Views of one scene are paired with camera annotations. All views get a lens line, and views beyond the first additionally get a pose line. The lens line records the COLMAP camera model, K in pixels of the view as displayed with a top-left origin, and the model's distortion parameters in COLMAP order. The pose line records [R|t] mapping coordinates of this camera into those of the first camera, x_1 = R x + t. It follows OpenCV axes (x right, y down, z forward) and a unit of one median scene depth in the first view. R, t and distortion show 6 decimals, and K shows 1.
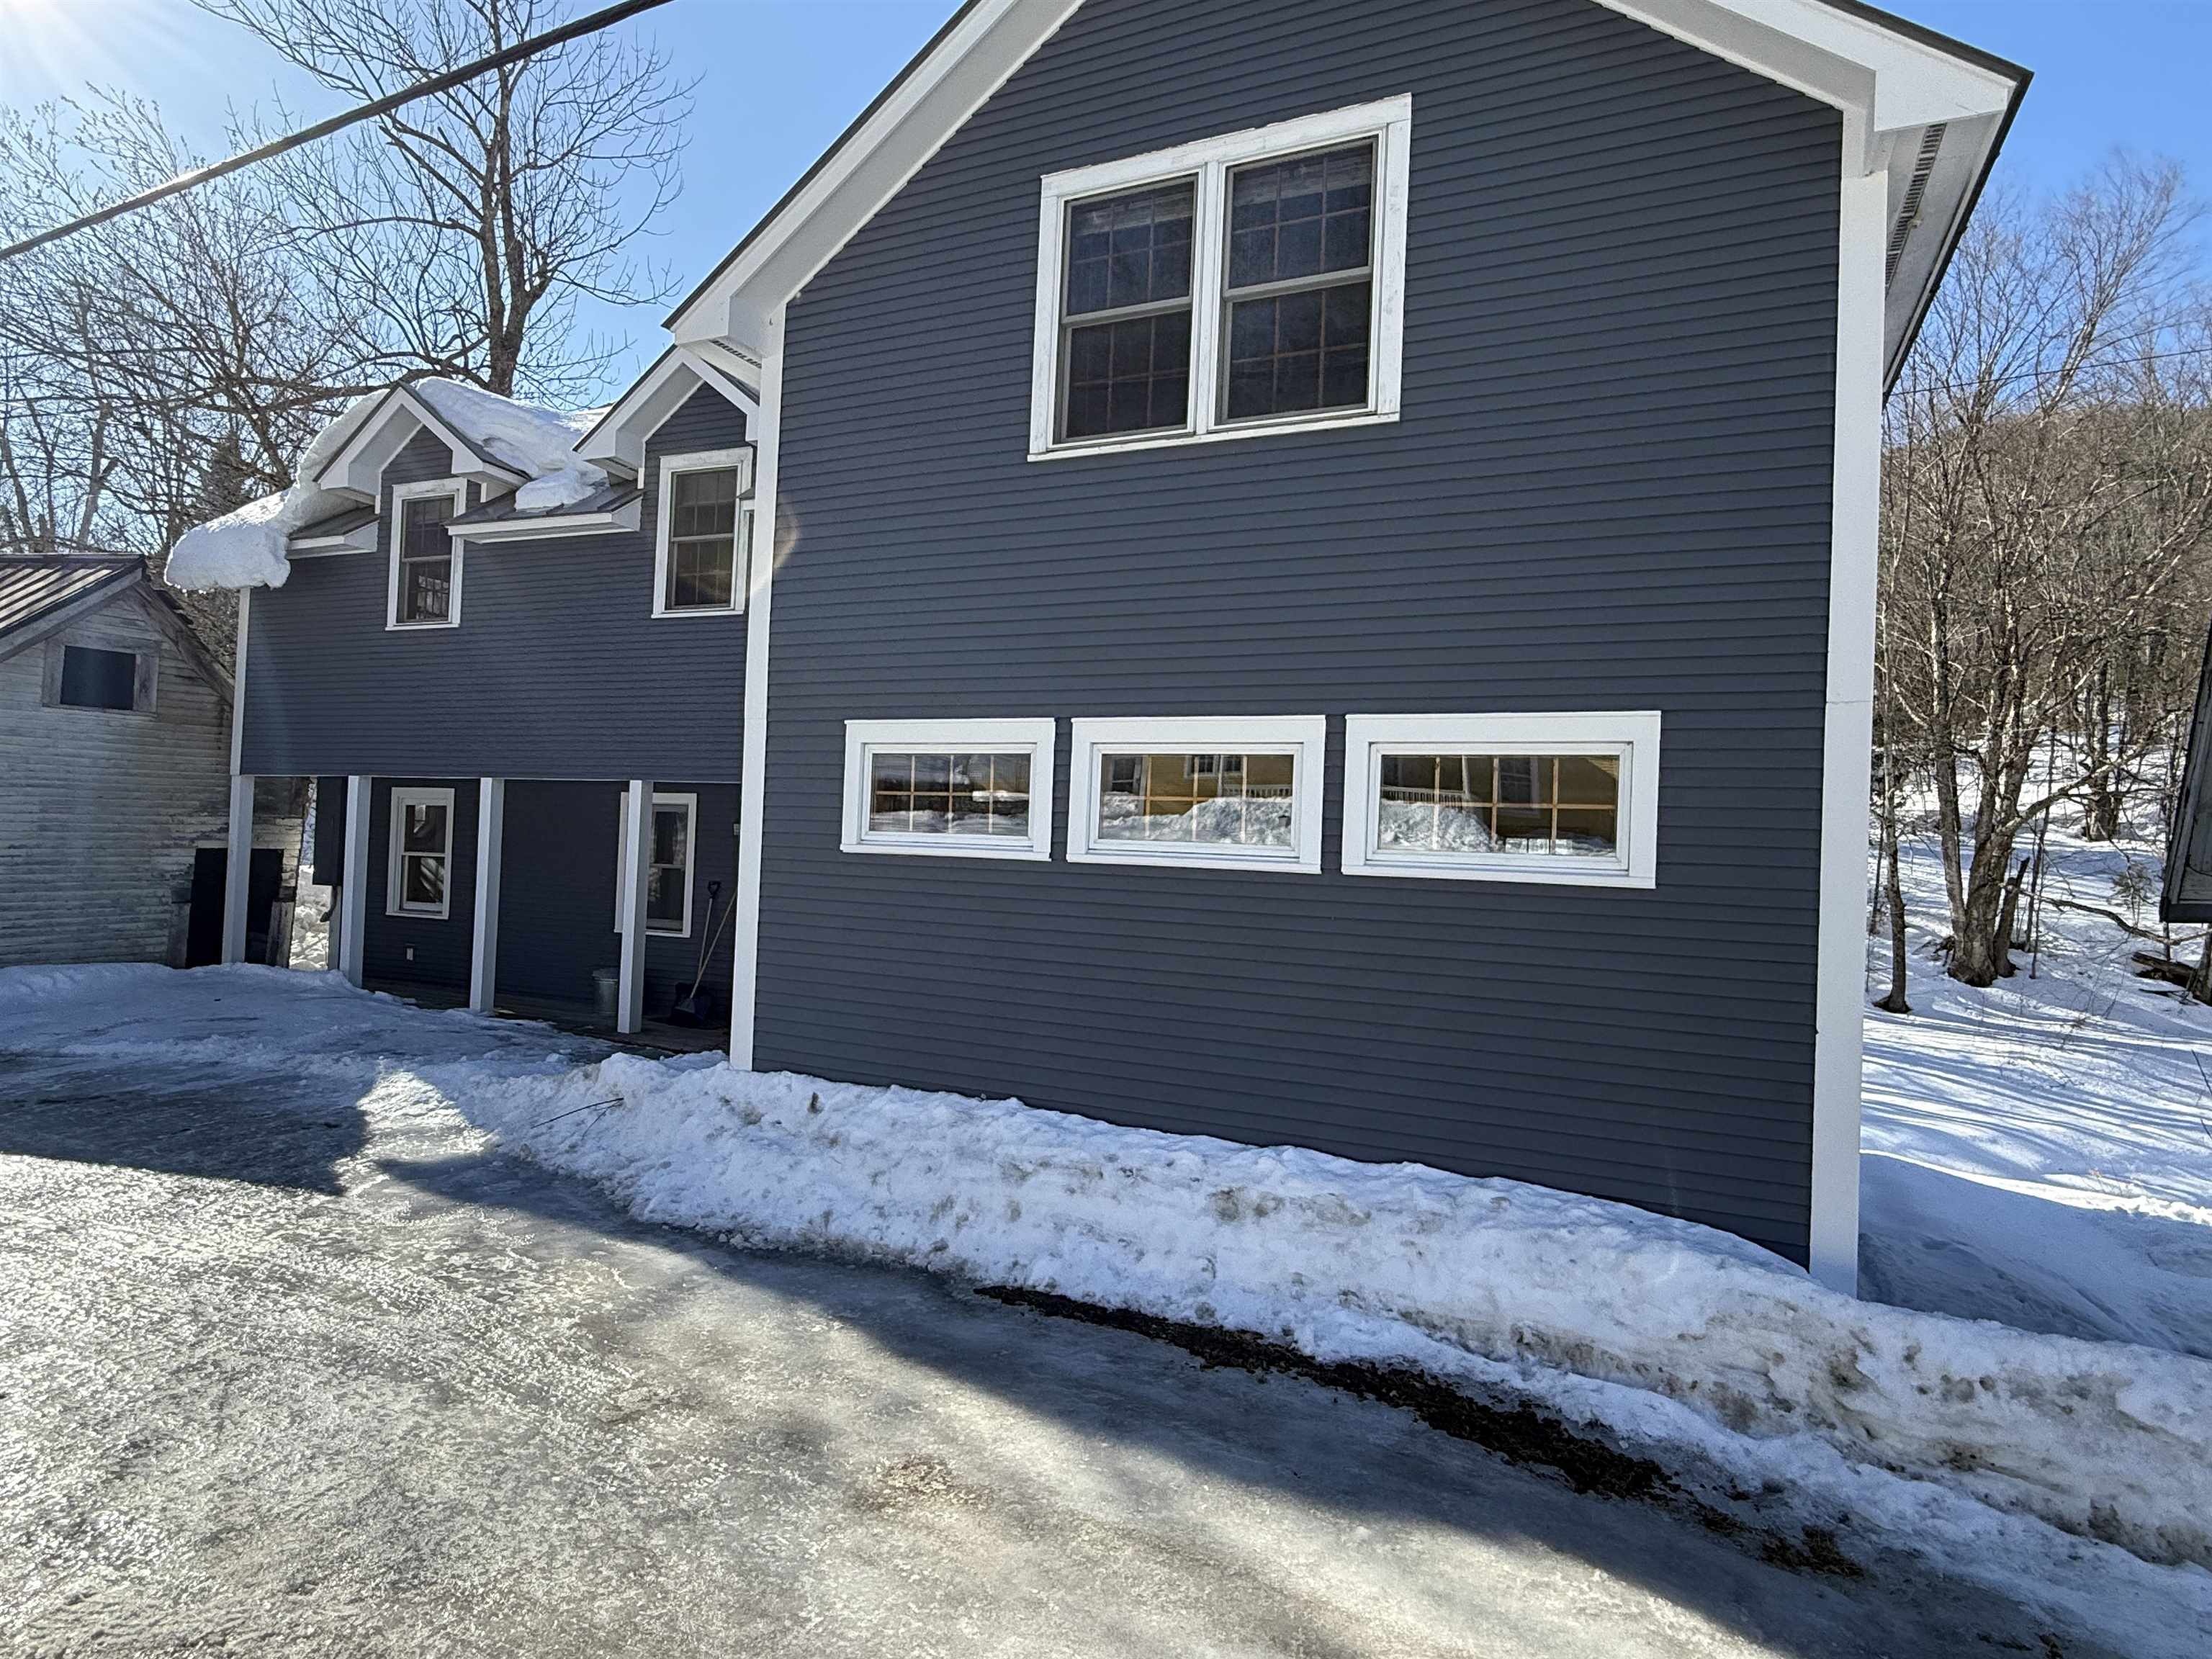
lens RADIAL K [[1225.6, 0, 1106.0], [0, 1225.6, 829.5], [0, 0, 1]] dist [0.001485, -0.000612]
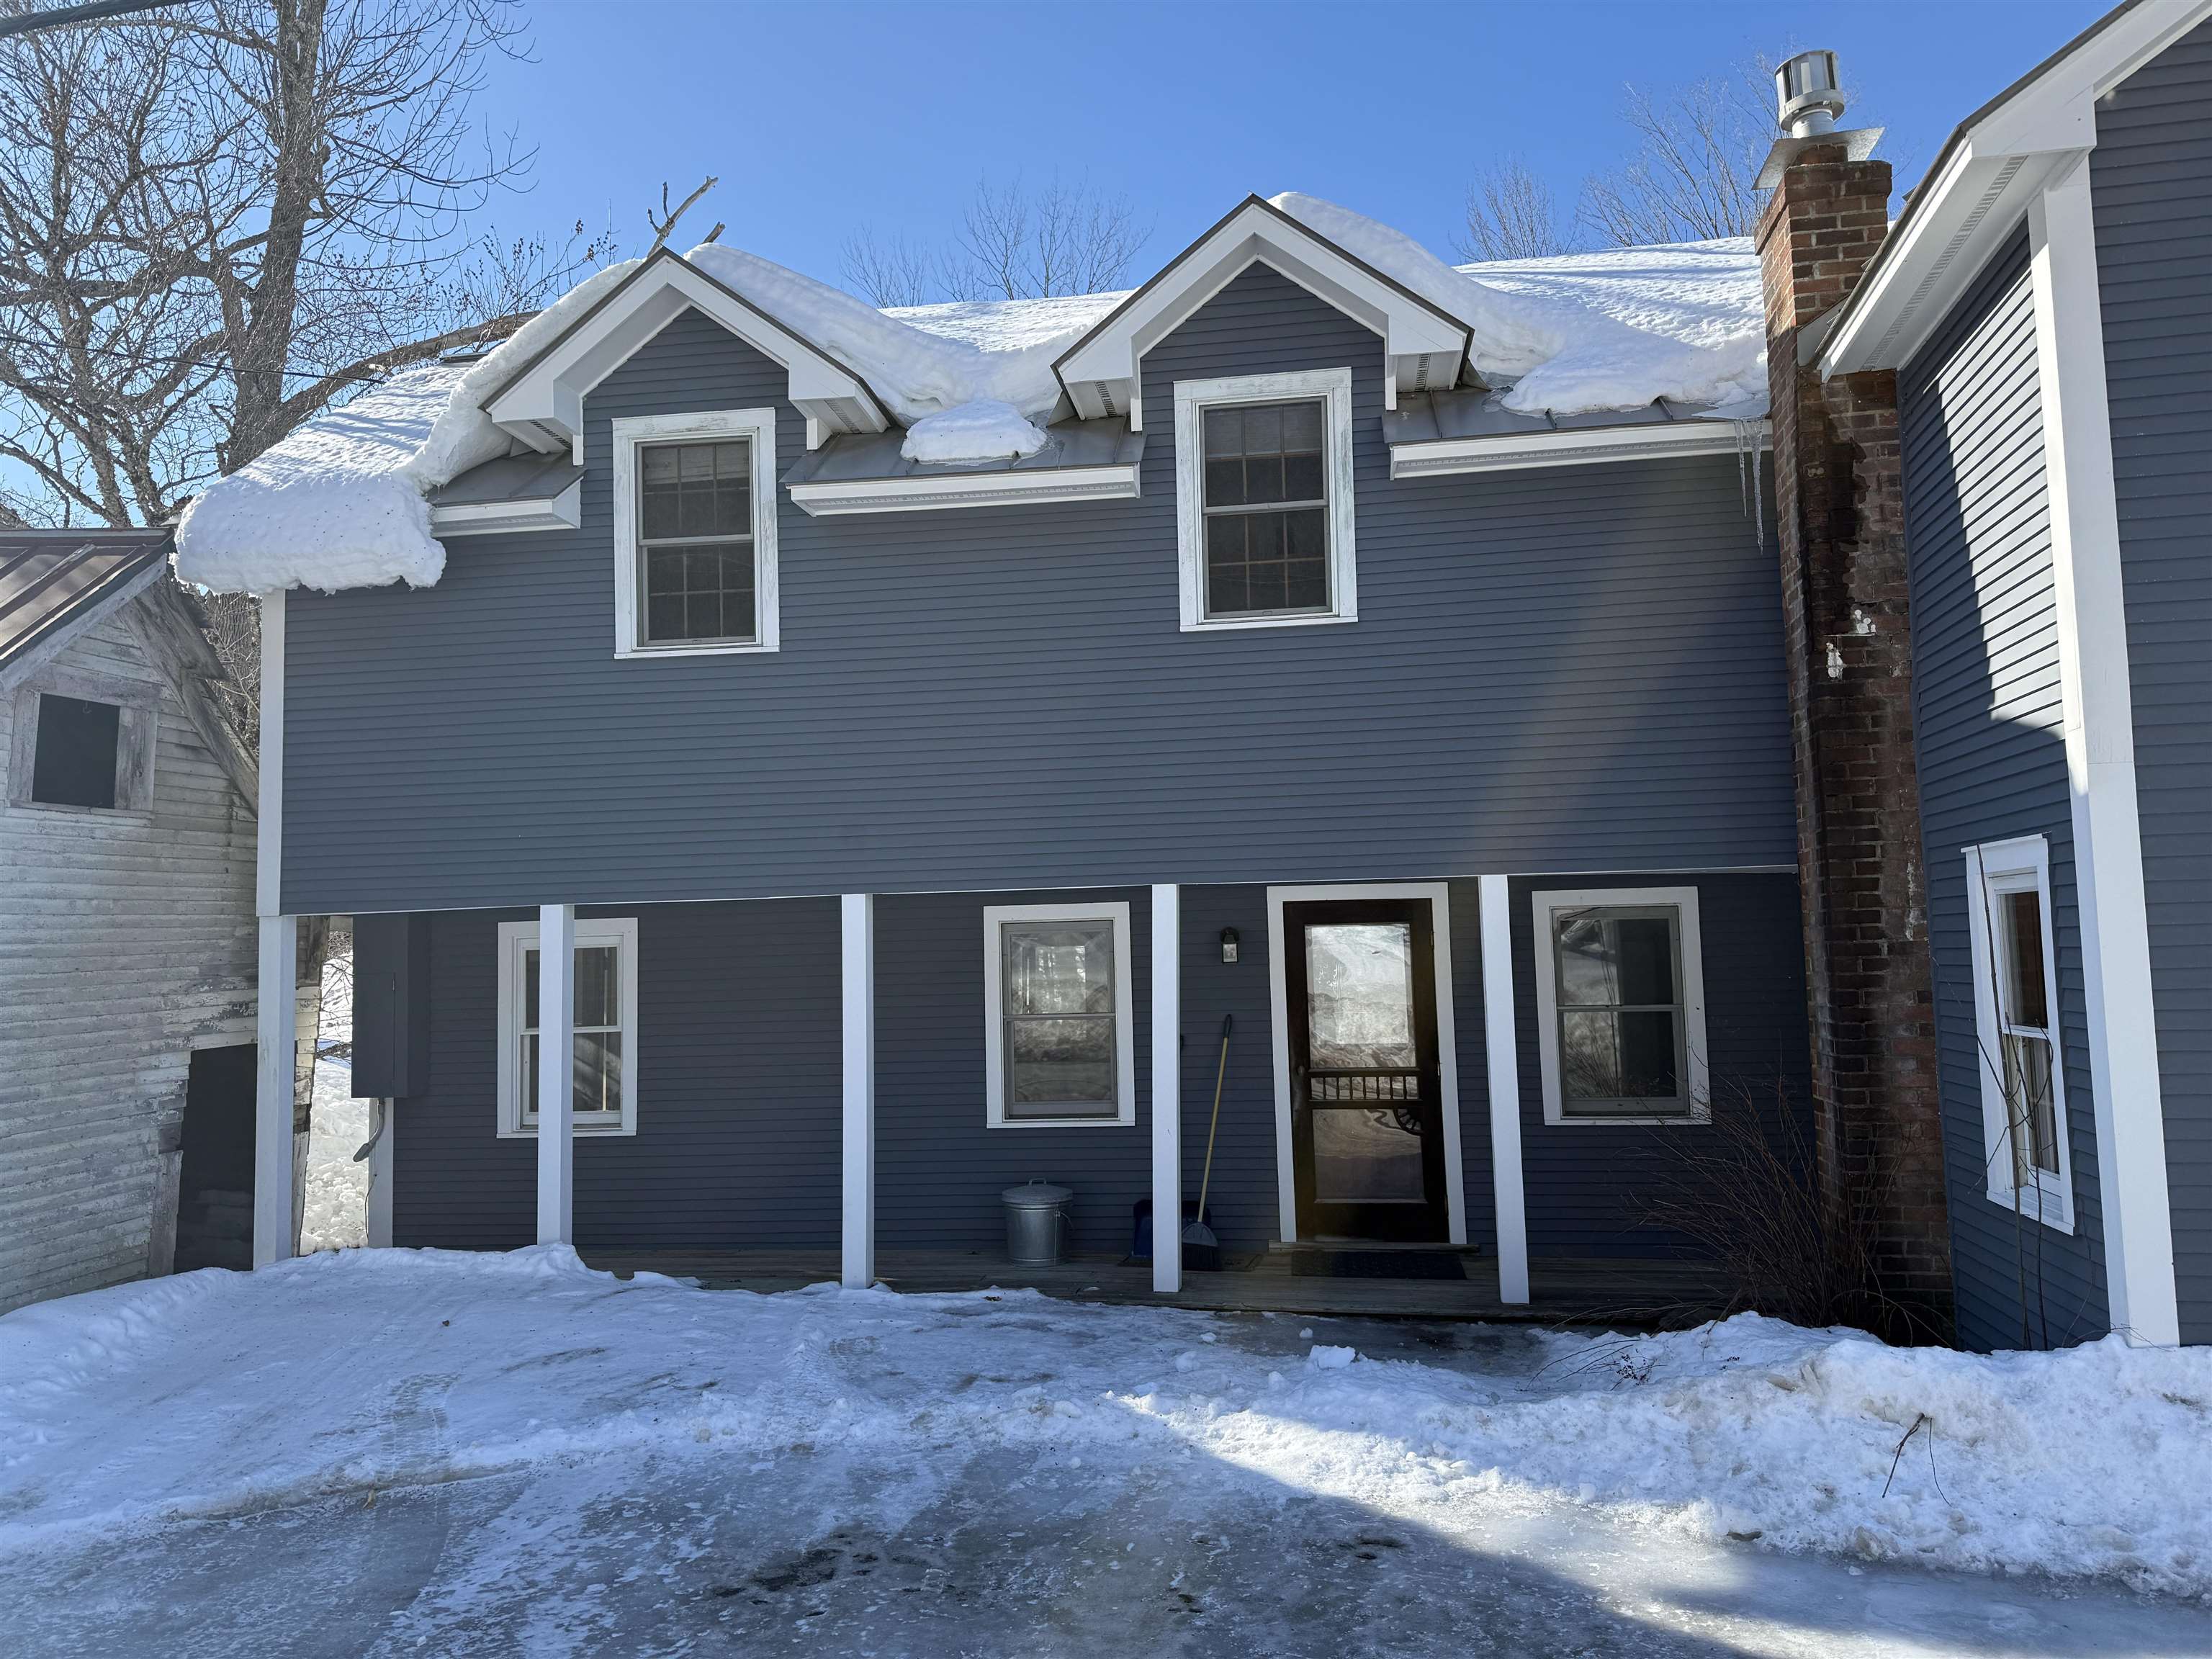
lens RADIAL K [[1521.8, 0, 1106.0], [0, 1521.8, 829.5], [0, 0, 1]] dist [-0.008284, -0.003679]
pose [[0.962403, -0.042222, 0.268325, -1.041613], [0.060178, 0.996440, -0.059045, -0.038808], [-0.264876, 0.072973, 0.961517, 0.428307]]
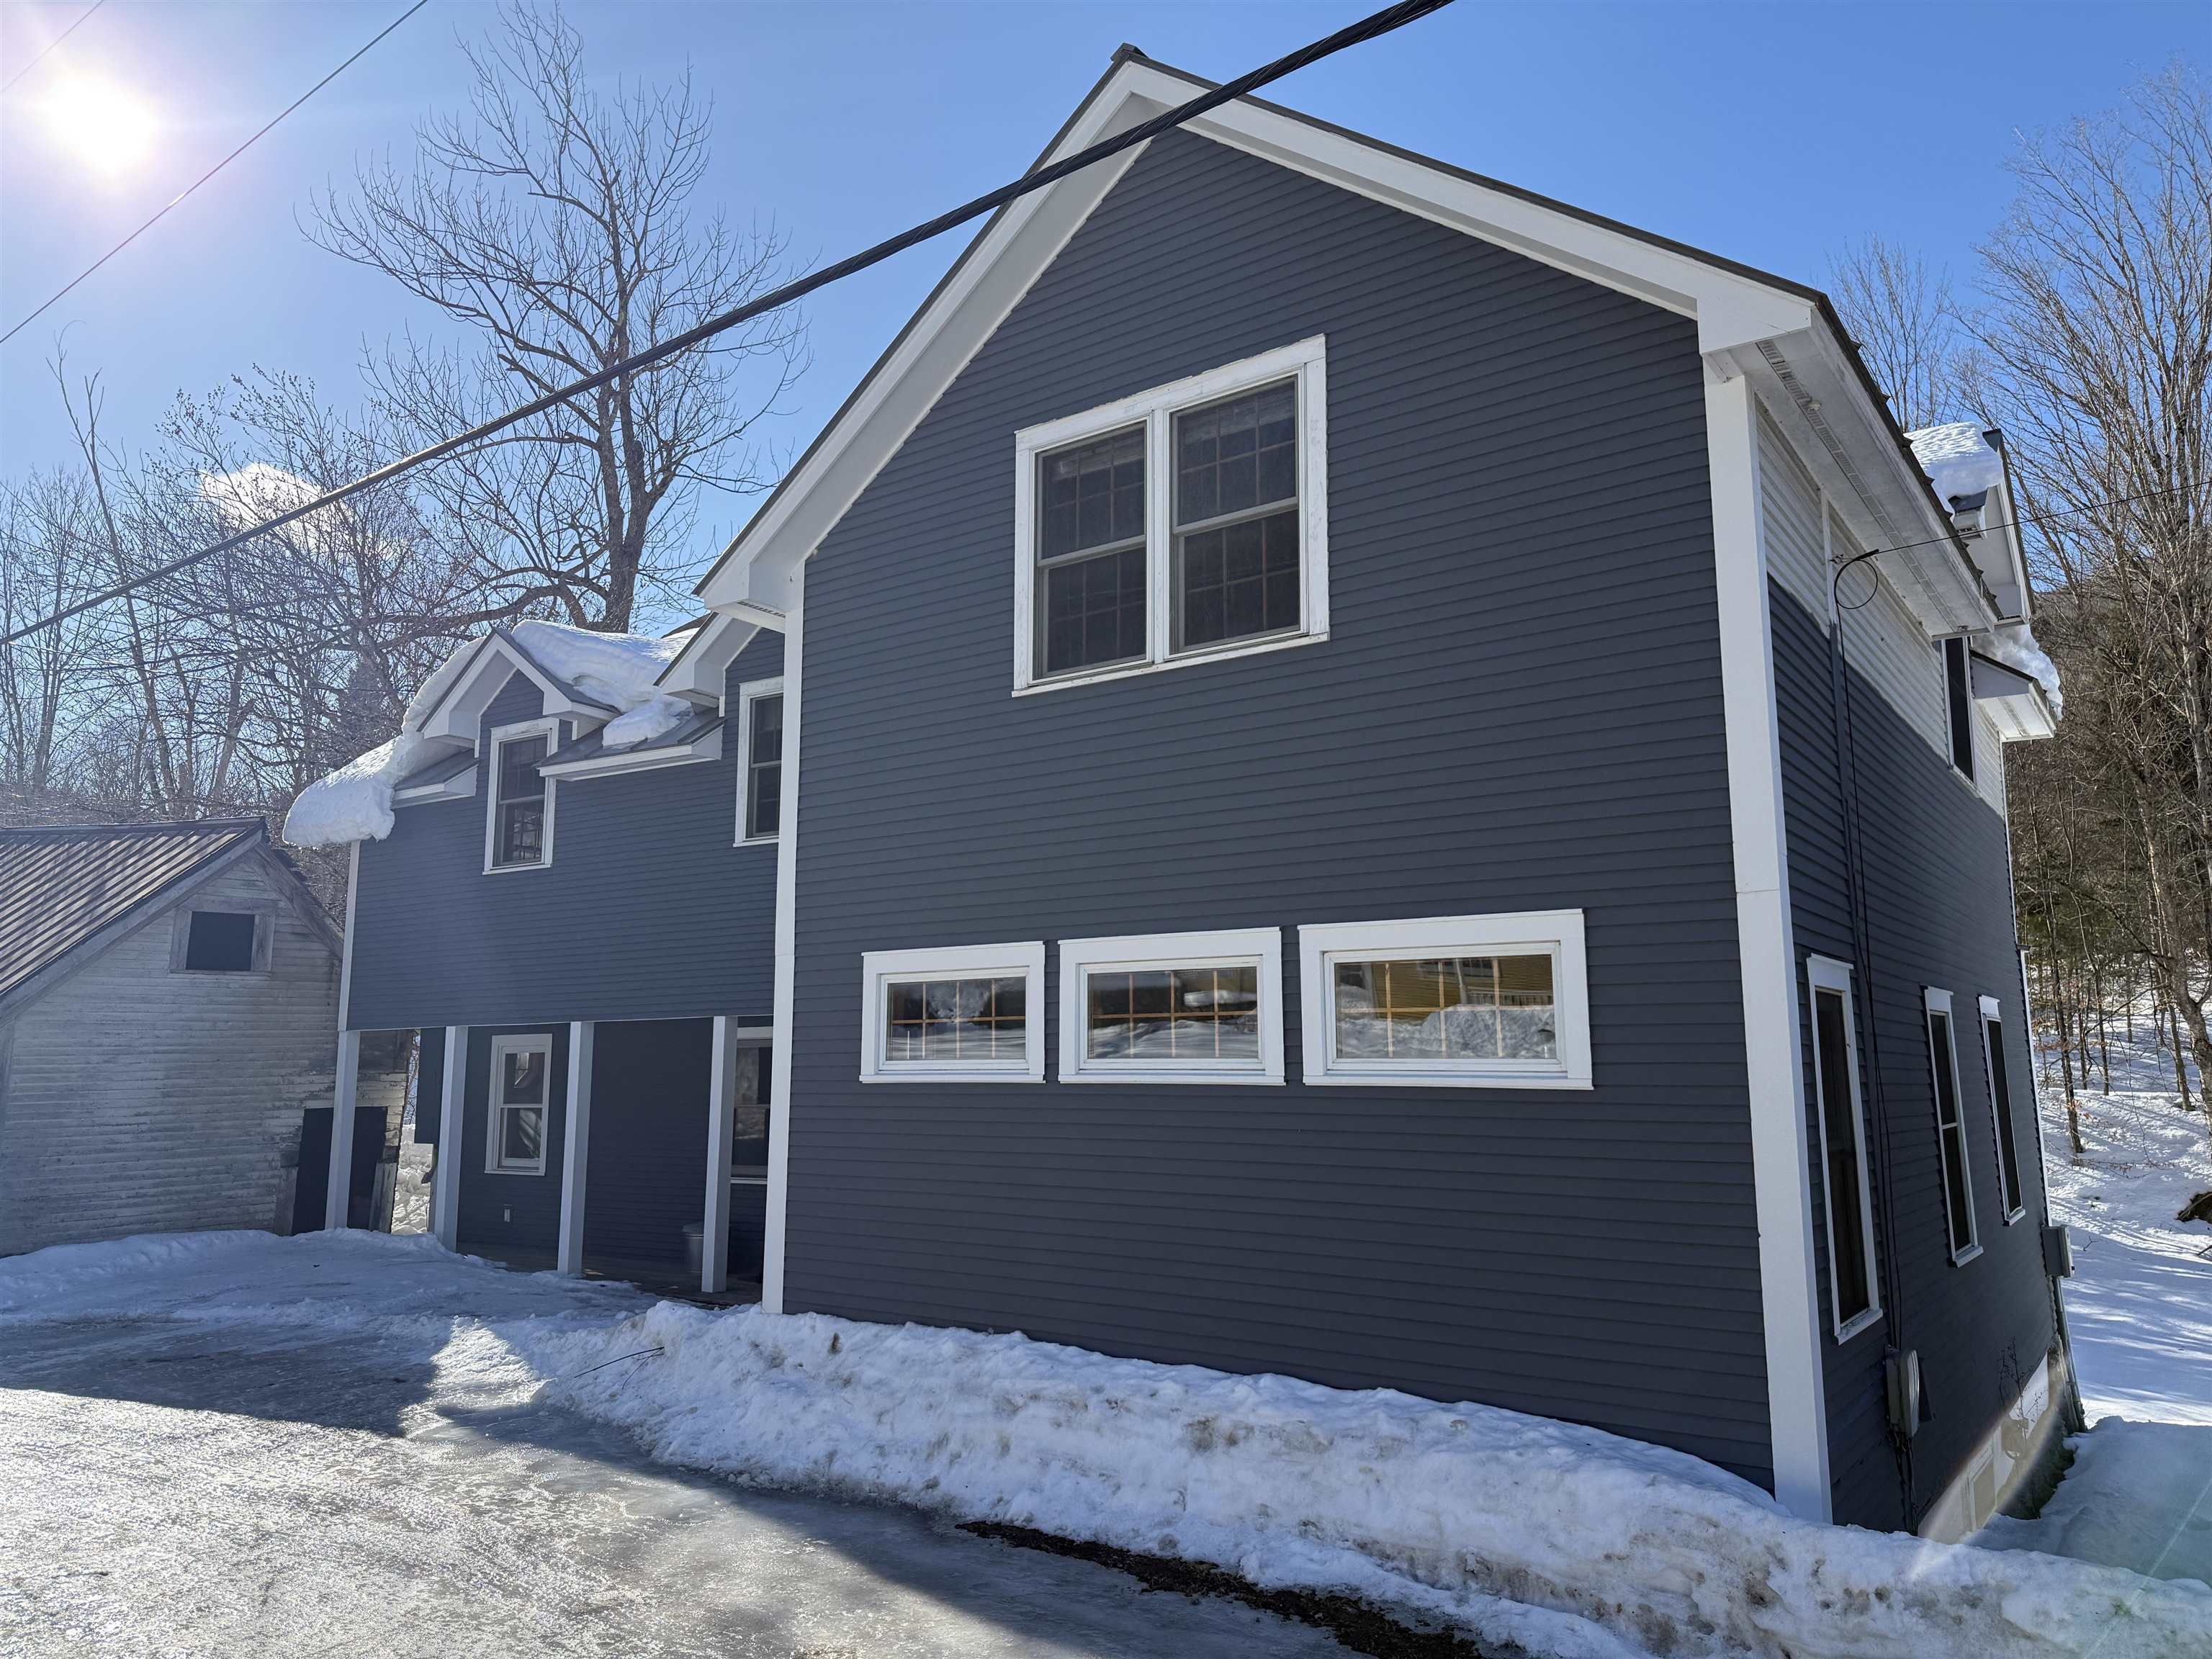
lens RADIAL K [[1575.1, 0, 1106.0], [0, 1575.1, 829.5], [0, 0, 1]] dist [0.040899, -0.049880]
pose [[0.981133, -0.069381, -0.180458, 0.242754], [0.044150, 0.989131, -0.140254, 0.001578], [0.188227, 0.129640, 0.973532, -0.261791]]
